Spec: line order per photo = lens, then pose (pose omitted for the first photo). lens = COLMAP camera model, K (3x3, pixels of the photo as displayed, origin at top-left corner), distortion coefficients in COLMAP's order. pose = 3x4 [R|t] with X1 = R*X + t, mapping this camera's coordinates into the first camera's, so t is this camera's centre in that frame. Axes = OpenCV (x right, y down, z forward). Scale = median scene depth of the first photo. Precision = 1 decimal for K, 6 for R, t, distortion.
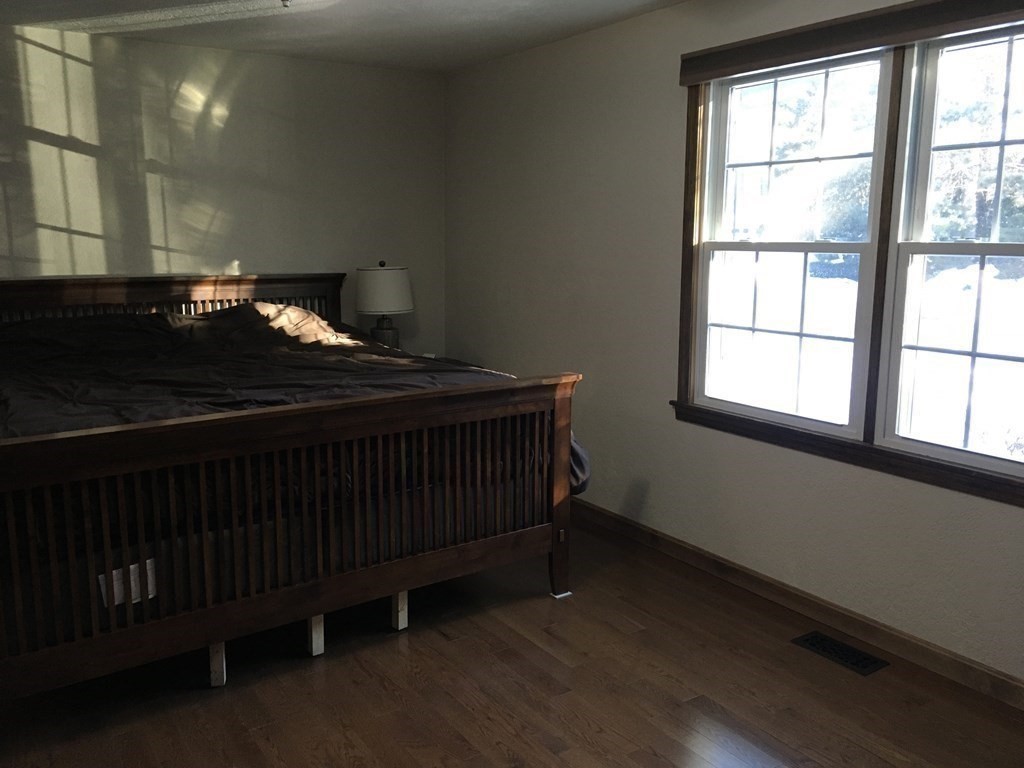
lens RADIAL K [[861.4, 0, 512.0], [0, 861.4, 384.0], [0, 0, 1]] dist [0.006575, 0.000021]
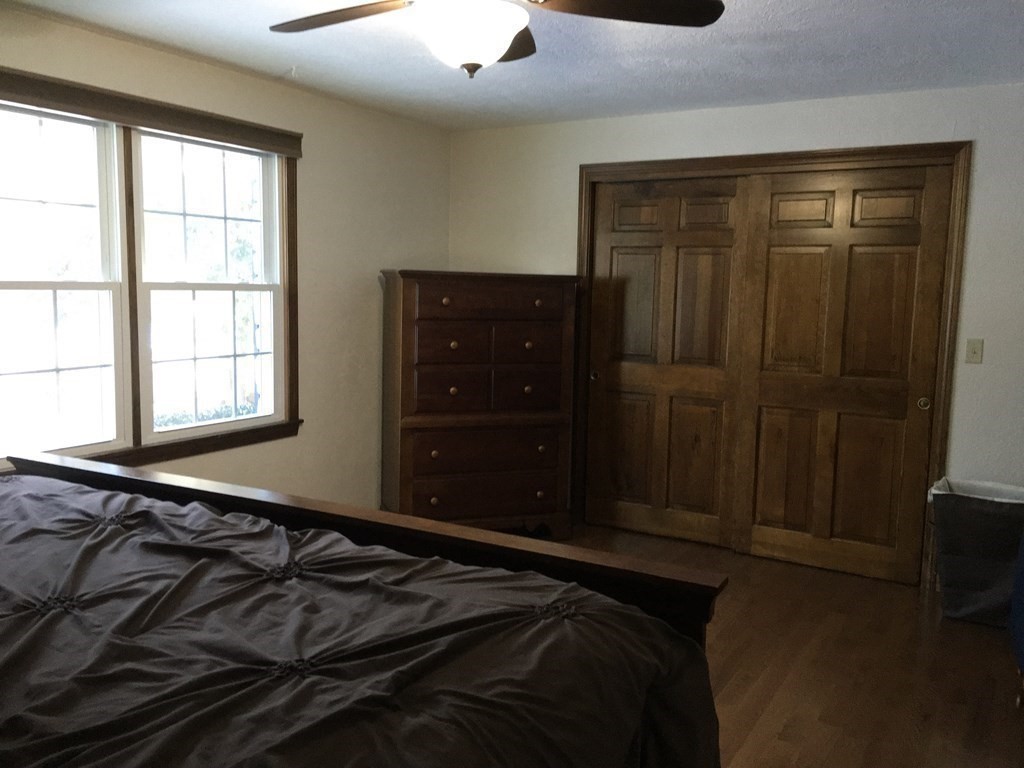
lens RADIAL K [[861.4, 0, 512.0], [0, 861.4, 384.0], [0, 0, 1]] dist [0.006575, 0.000021]
pose [[-0.436049, -0.118260, 0.892119, -0.929555], [0.128101, 0.973076, 0.191605, -0.197720], [-0.890759, 0.197831, -0.409159, 1.114076]]
